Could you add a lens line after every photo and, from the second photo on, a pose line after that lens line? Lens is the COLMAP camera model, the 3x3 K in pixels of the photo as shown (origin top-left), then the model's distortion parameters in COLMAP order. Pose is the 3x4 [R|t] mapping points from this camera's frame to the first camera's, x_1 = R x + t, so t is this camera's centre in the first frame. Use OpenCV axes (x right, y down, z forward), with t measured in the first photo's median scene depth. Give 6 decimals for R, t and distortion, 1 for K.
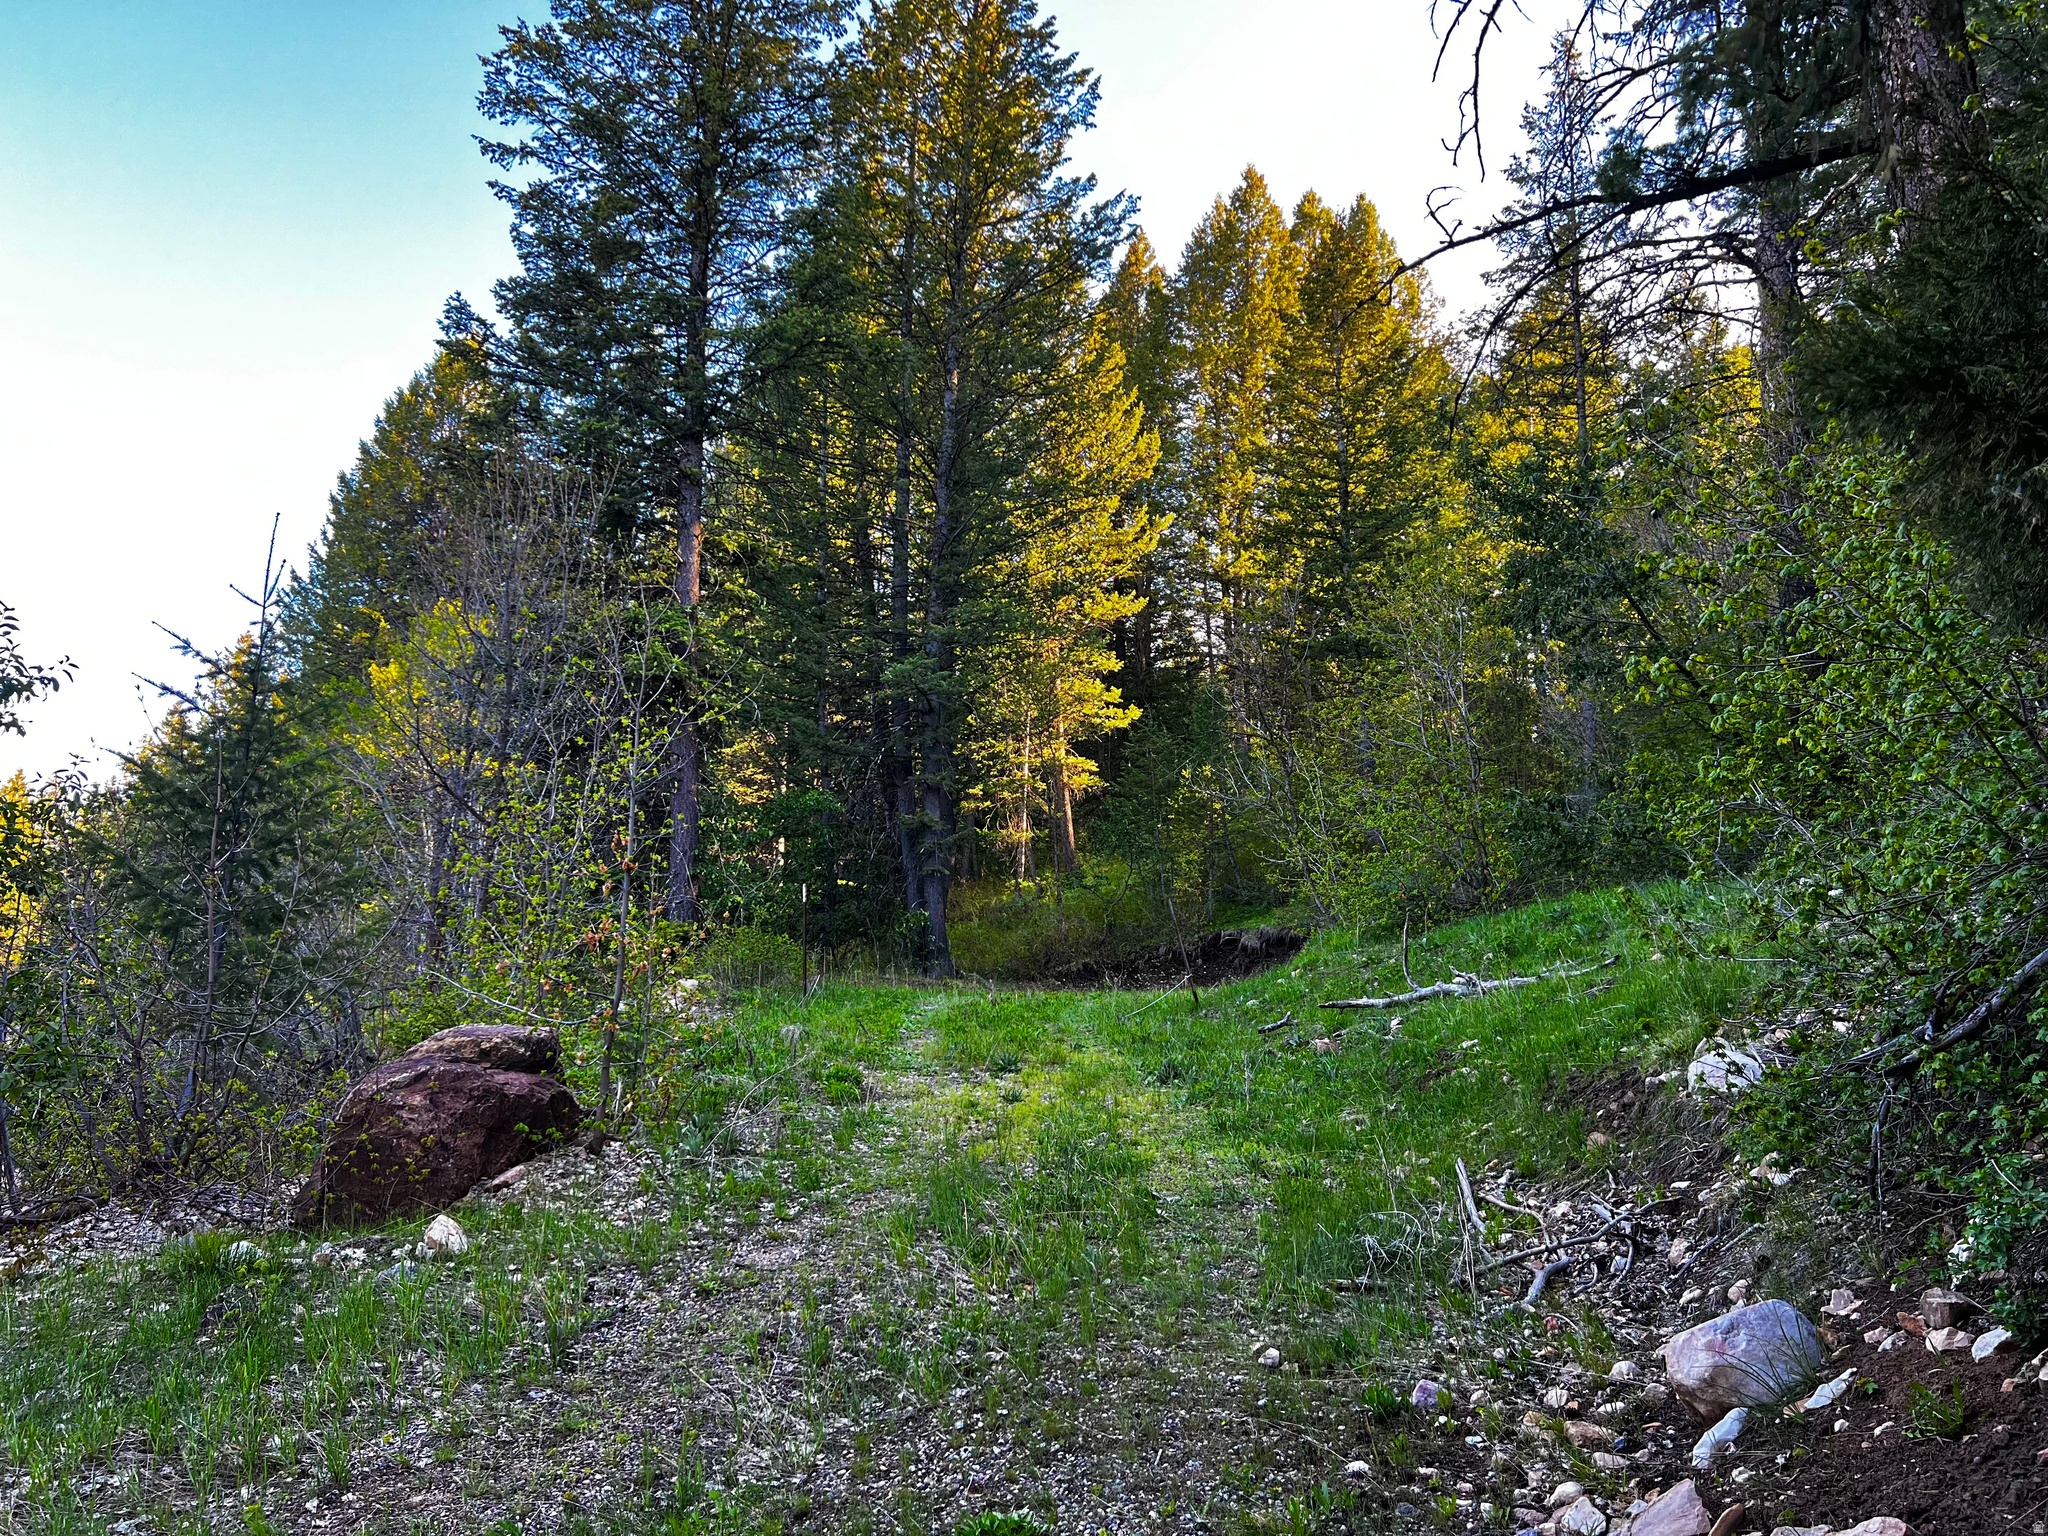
lens RADIAL K [[1529.1, 0, 1019.8], [0, 1529.1, 757.5], [0, 0, 1]] dist [0.044836, -0.043739]
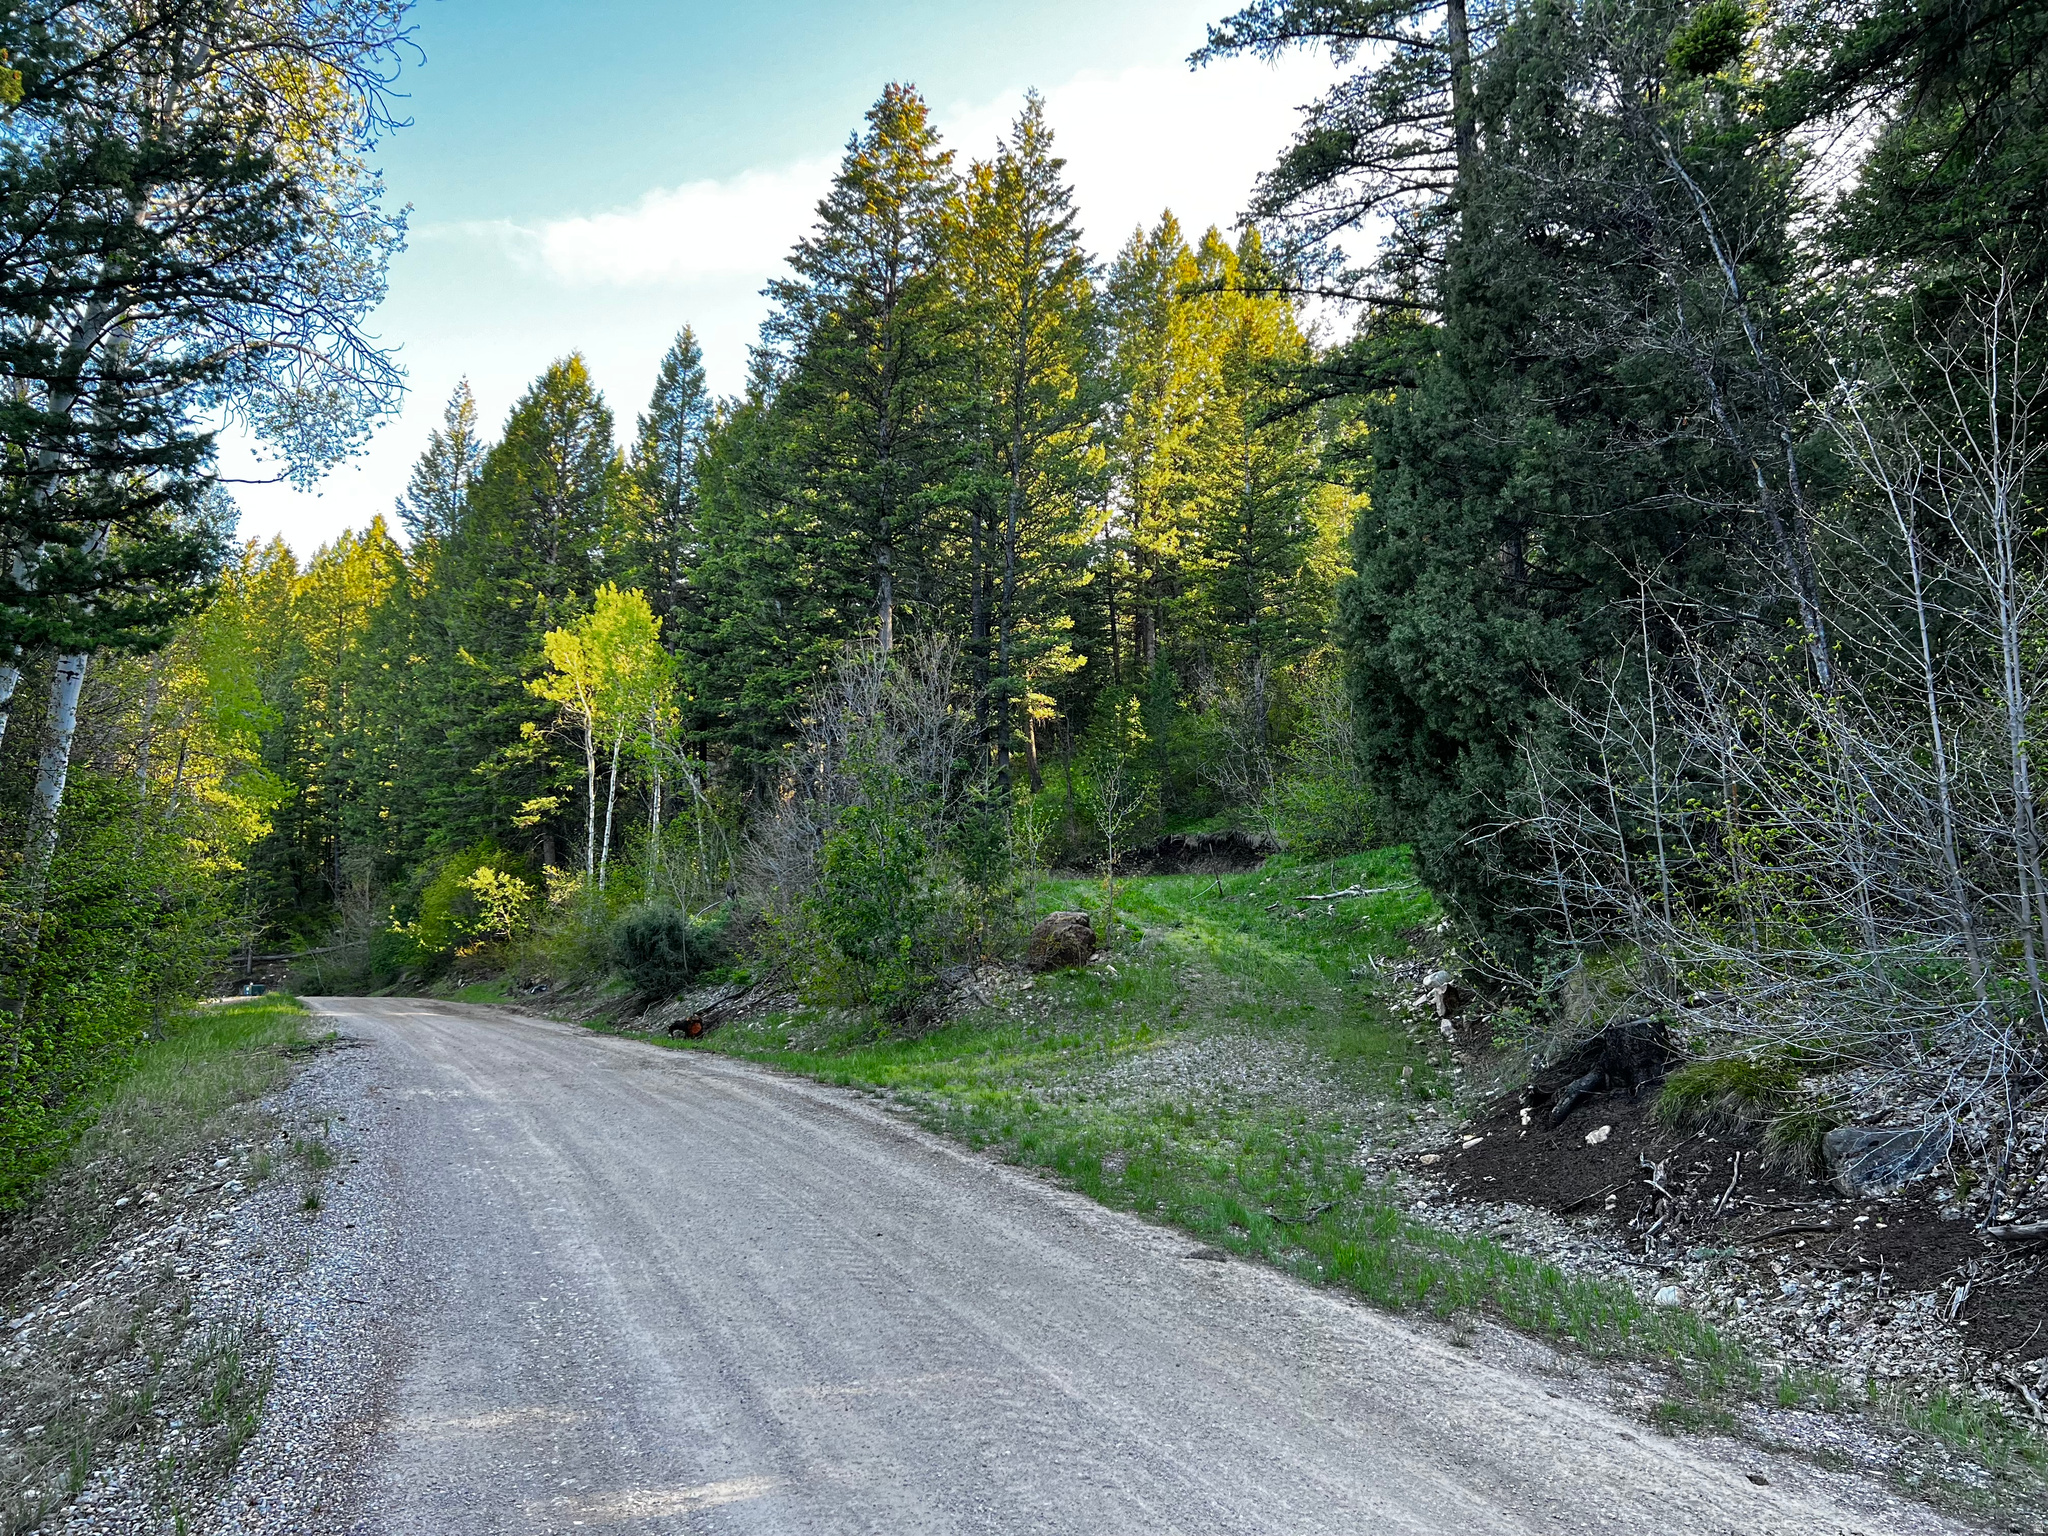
lens RADIAL K [[1529.1, 0, 1026.6], [0, 1529.1, 777.1], [0, 0, 1]] dist [0.044836, -0.043739]
pose [[0.993284, 0.007779, 0.115441, -0.128490], [-0.020095, 0.994173, 0.105904, -0.069905], [-0.113944, -0.107513, 0.987653, -0.329825]]
